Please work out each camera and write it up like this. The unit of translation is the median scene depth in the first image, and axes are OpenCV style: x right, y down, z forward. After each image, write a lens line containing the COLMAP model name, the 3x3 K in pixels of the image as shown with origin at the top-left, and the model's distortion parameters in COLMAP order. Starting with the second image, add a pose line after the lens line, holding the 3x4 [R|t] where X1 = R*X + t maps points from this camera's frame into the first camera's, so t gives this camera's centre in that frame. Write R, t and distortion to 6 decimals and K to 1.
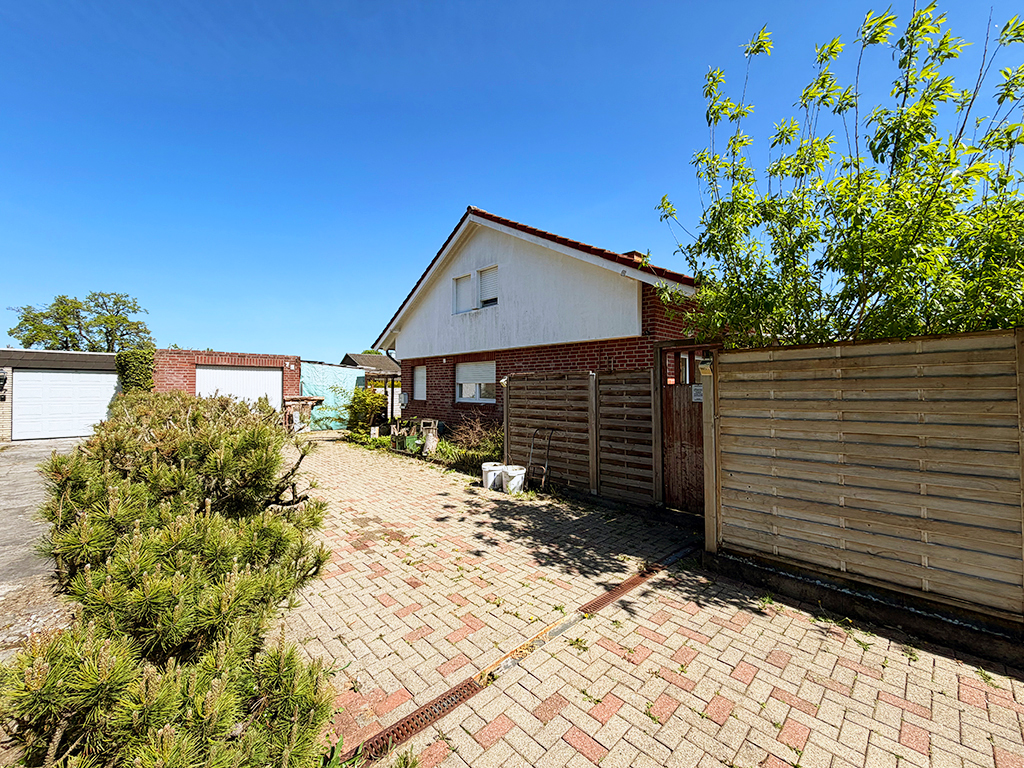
lens RADIAL K [[405.7, 0, 509.1], [0, 405.7, 383.6], [0, 0, 1]] dist [0.000017, -0.000156]
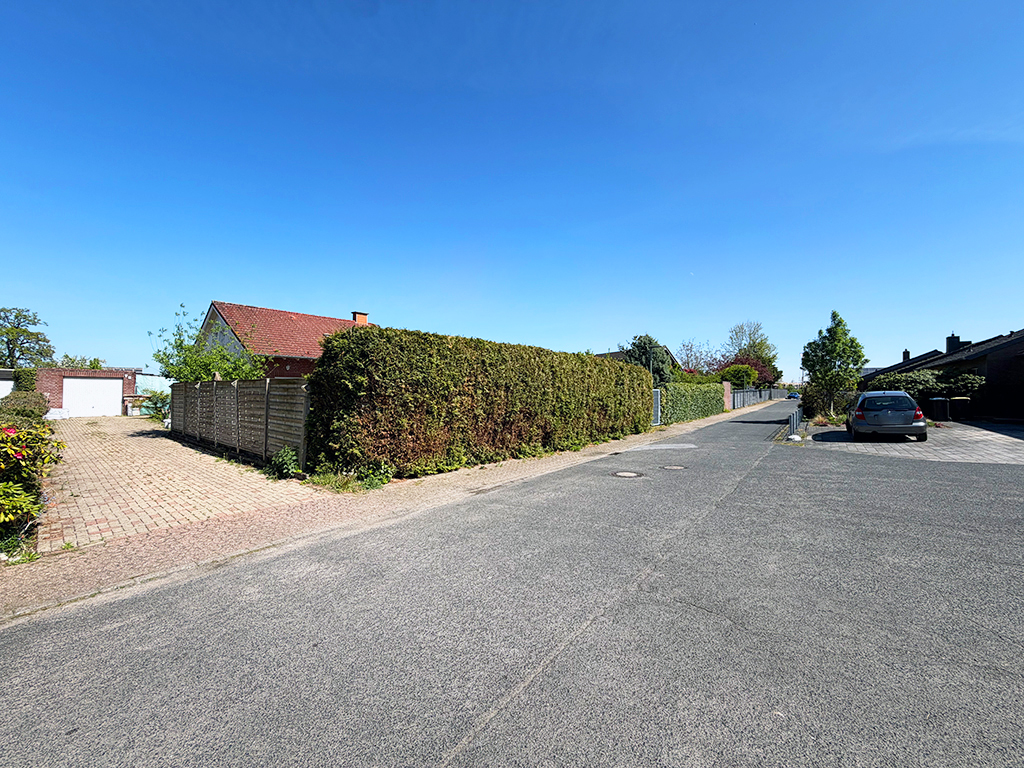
lens RADIAL K [[405.7, 0, 509.1], [0, 405.7, 383.6], [0, 0, 1]] dist [0.000017, -0.000156]
pose [[0.993985, 0.010366, 0.109023, 0.890858], [-0.009759, 0.999934, -0.006107, -0.020679], [-0.109079, 0.005006, 0.994020, -0.894615]]
